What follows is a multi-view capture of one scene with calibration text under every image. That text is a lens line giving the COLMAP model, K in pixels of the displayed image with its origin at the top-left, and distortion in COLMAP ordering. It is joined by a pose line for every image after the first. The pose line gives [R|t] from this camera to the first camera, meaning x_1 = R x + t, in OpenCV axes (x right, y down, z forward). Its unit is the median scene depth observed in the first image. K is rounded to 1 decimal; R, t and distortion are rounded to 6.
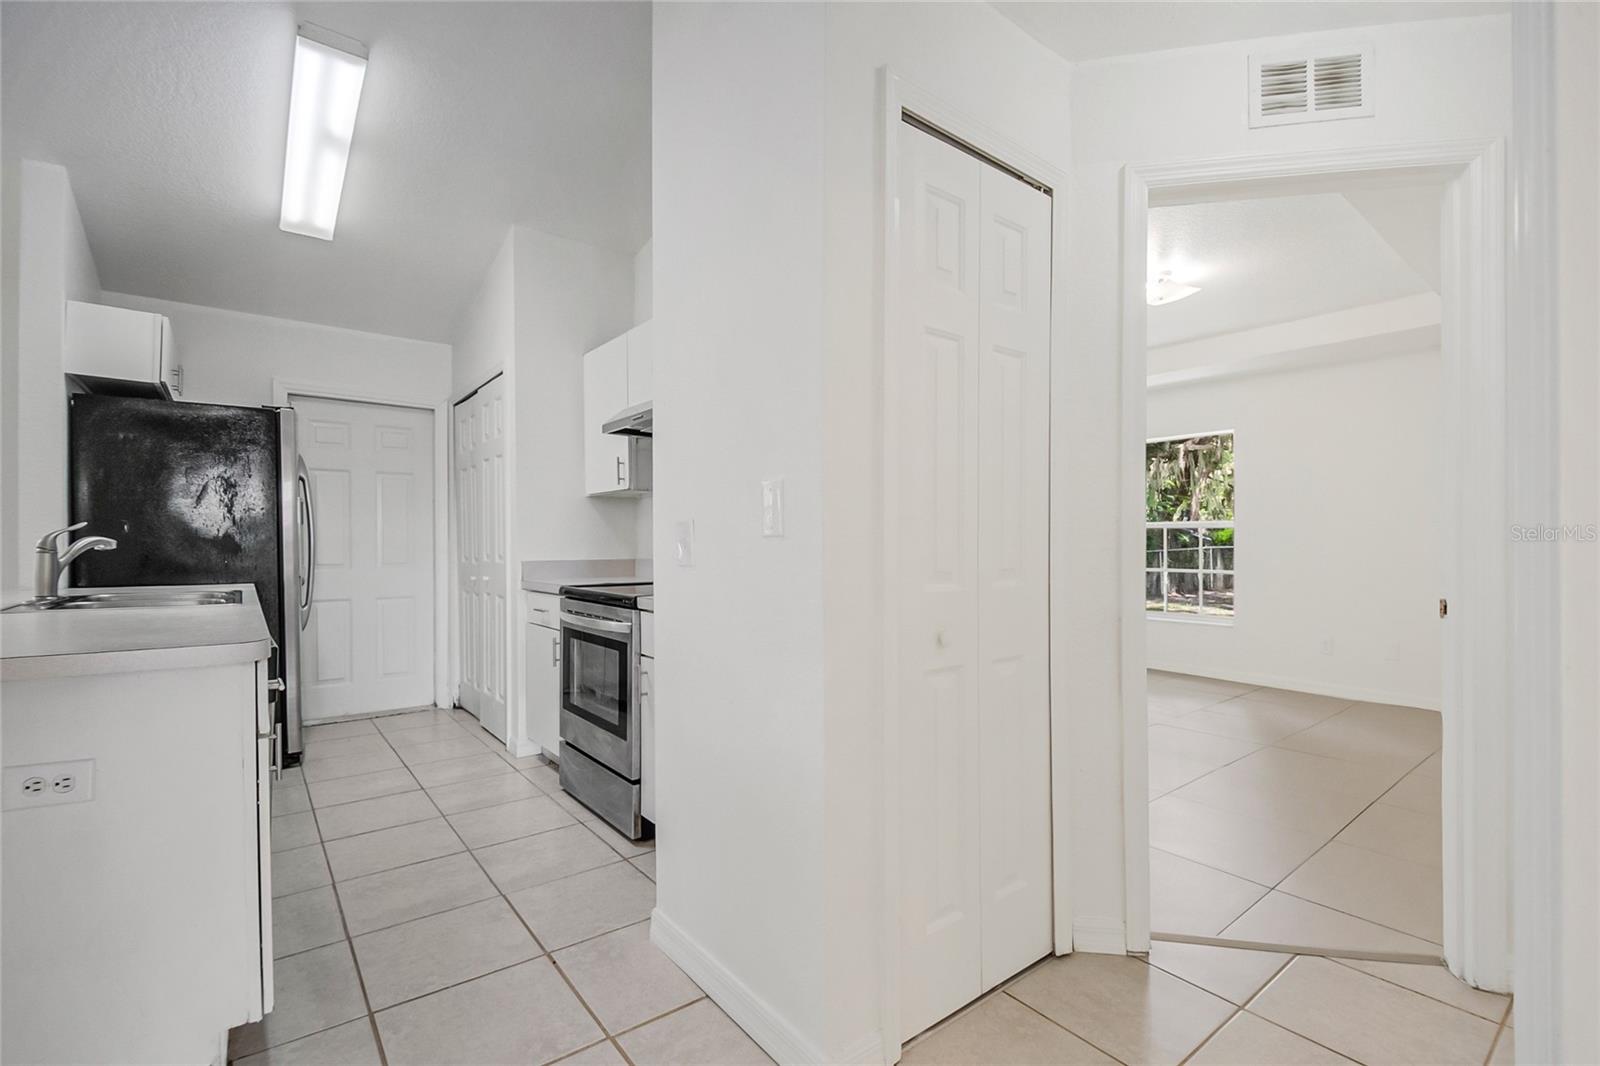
lens RADIAL K [[700.4, 0, 802.7], [0, 700.4, 545.1], [0, 0, 1]] dist [0.006651, -0.013132]
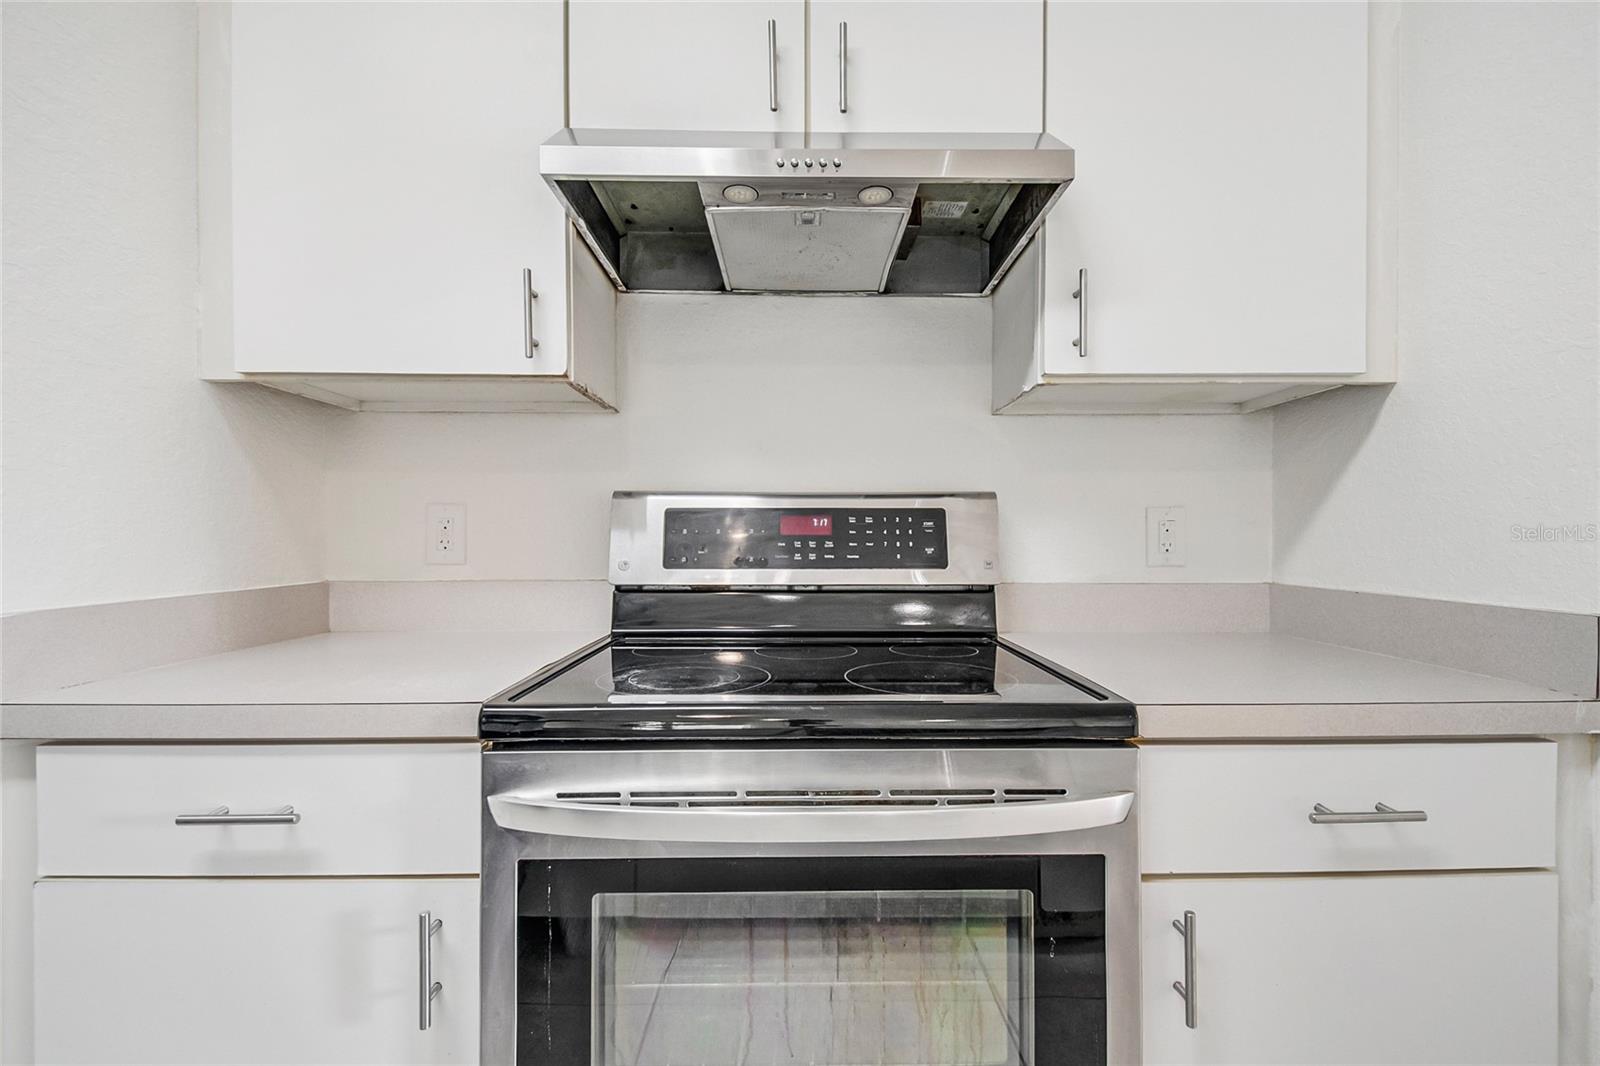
lens RADIAL K [[700.4, 0, 812.7], [0, 700.4, 545.8], [0, 0, 1]] dist [0.006651, -0.013132]
pose [[0.606188, -0.005567, 0.795302, -0.443439], [0.001621, 0.999982, 0.005764, -0.000522], [-0.795320, -0.002205, 0.606186, 0.702274]]
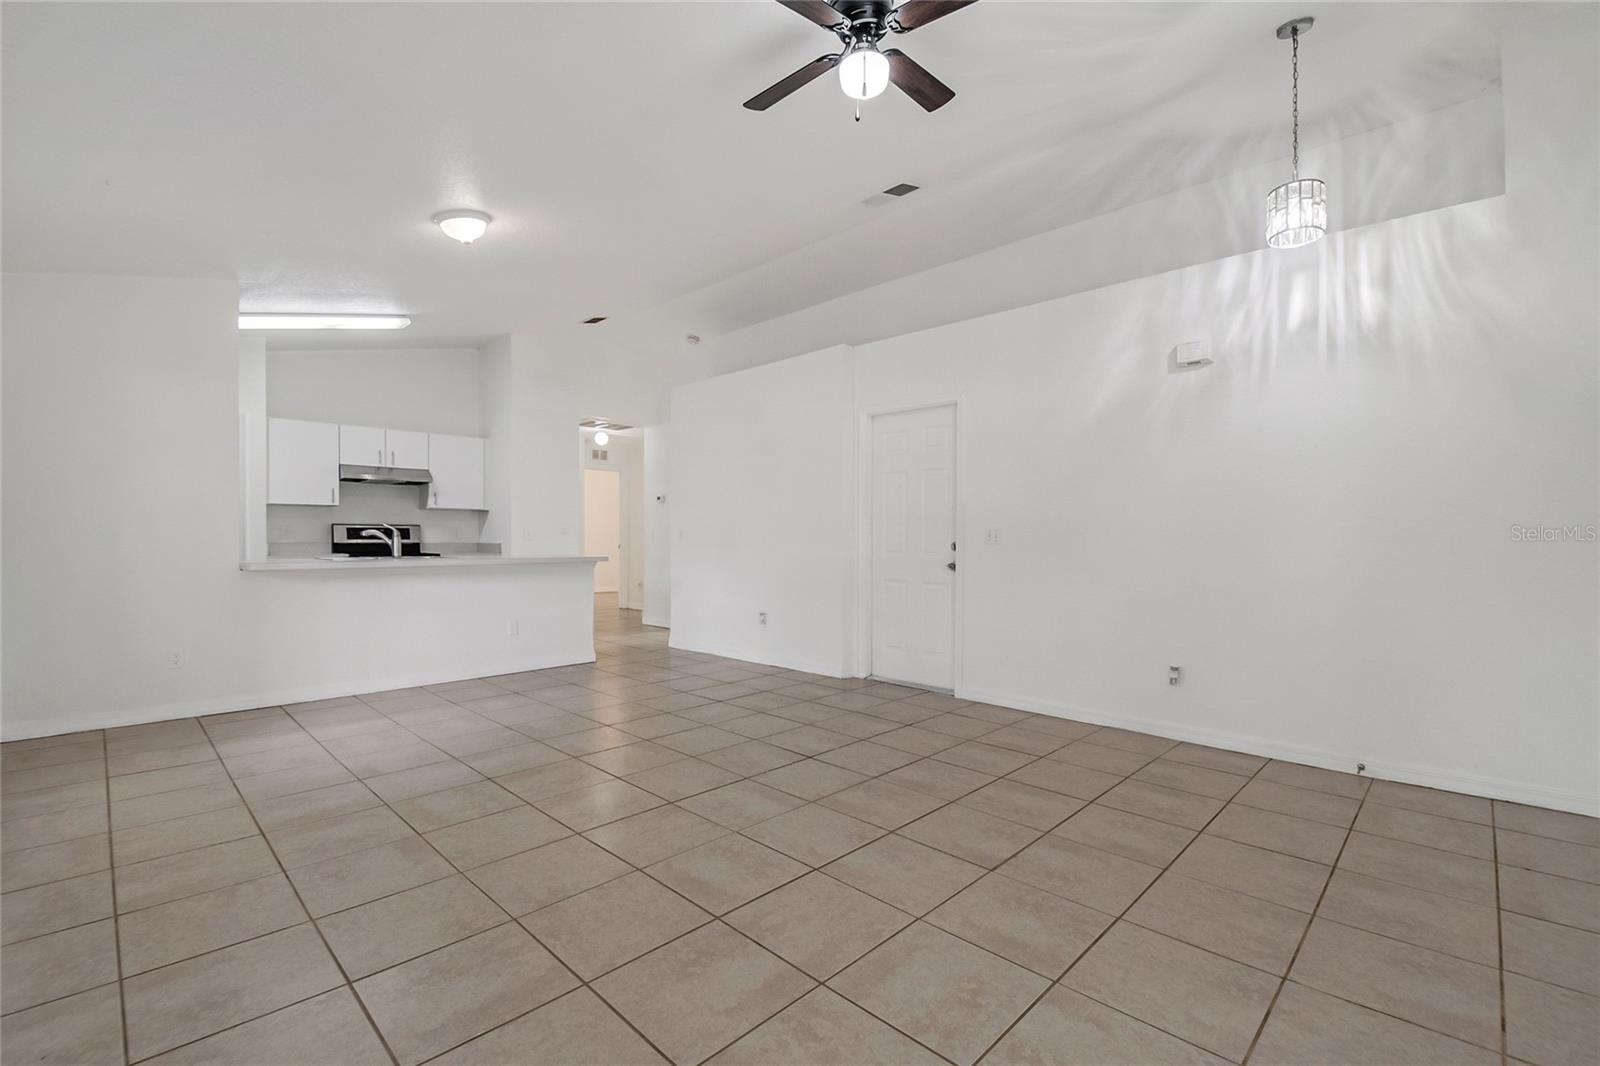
lens RADIAL K [[700.4, 0, 812.9], [0, 700.4, 543.4], [0, 0, 1]] dist [0.006651, -0.013132]
pose [[-0.127436, -0.004453, 0.991837, -2.357656], [-0.000433, 0.999990, 0.004434, 0.016975], [-0.991847, 0.000136, -0.127436, -0.063048]]
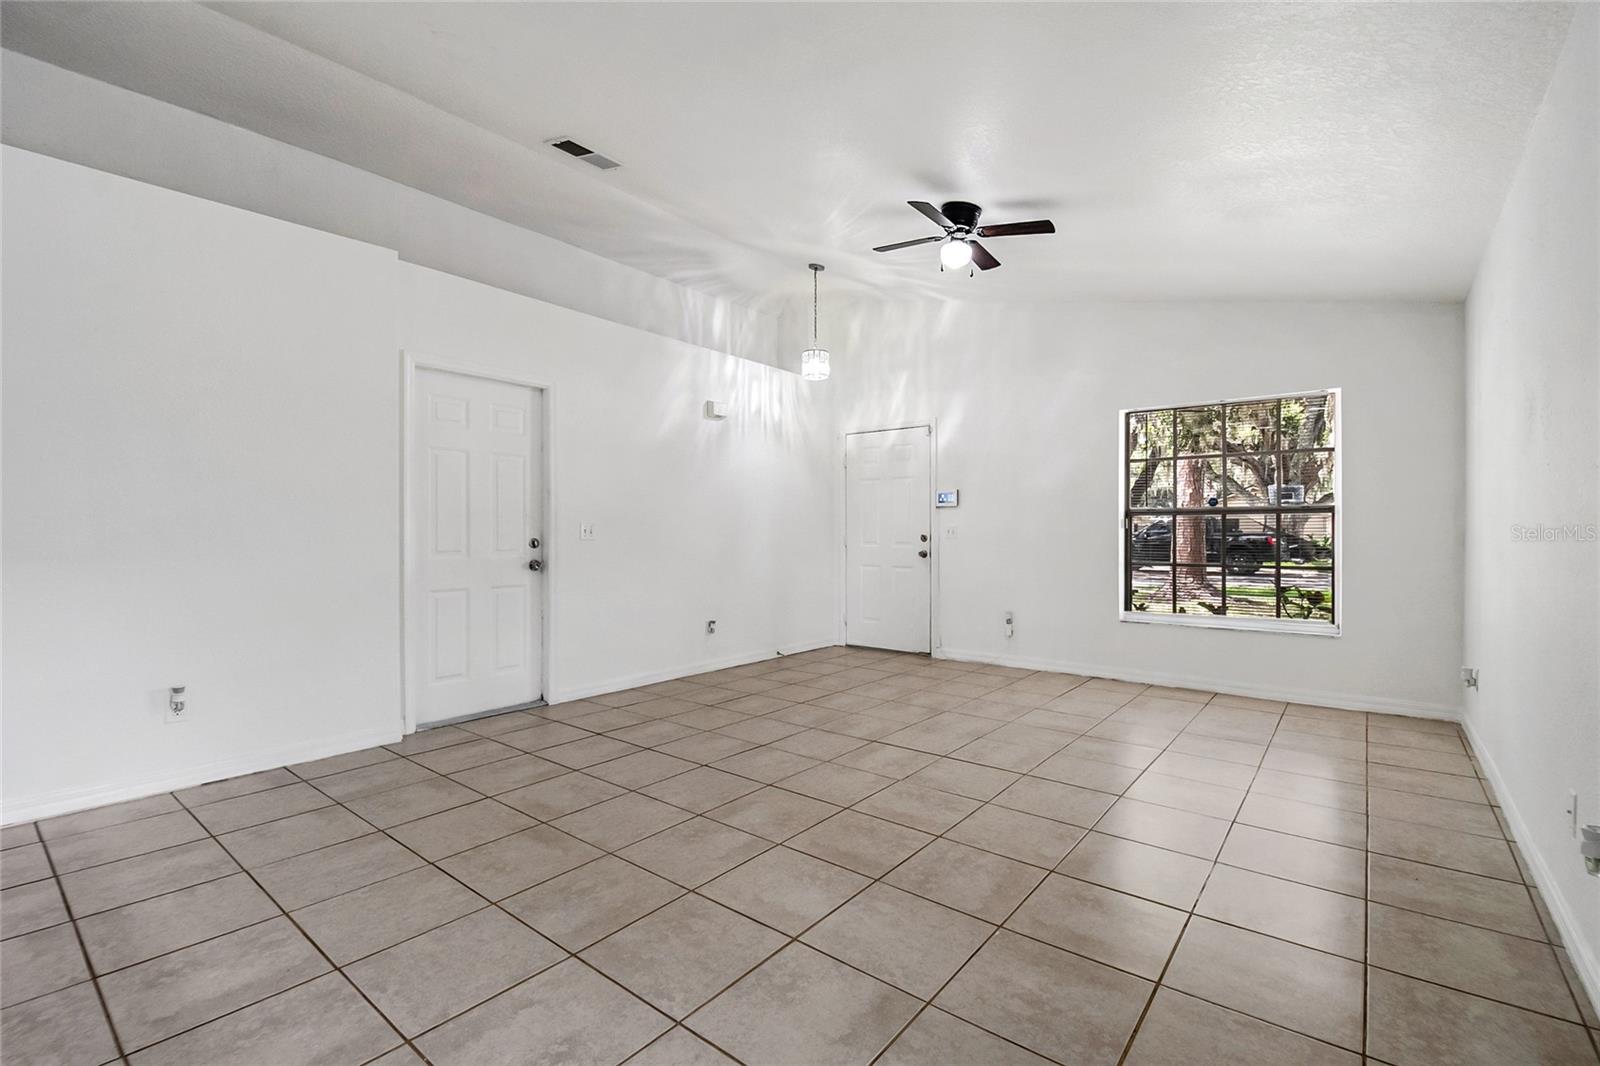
lens RADIAL K [[700.4, 0, 812.7], [0, 700.4, 534.4], [0, 0, 1]] dist [0.006651, -0.013132]
pose [[-0.974478, 0.007056, -0.224373, -1.156644], [0.005552, 0.999958, 0.007334, 0.005312], [0.224415, 0.005901, -0.974476, 0.884885]]
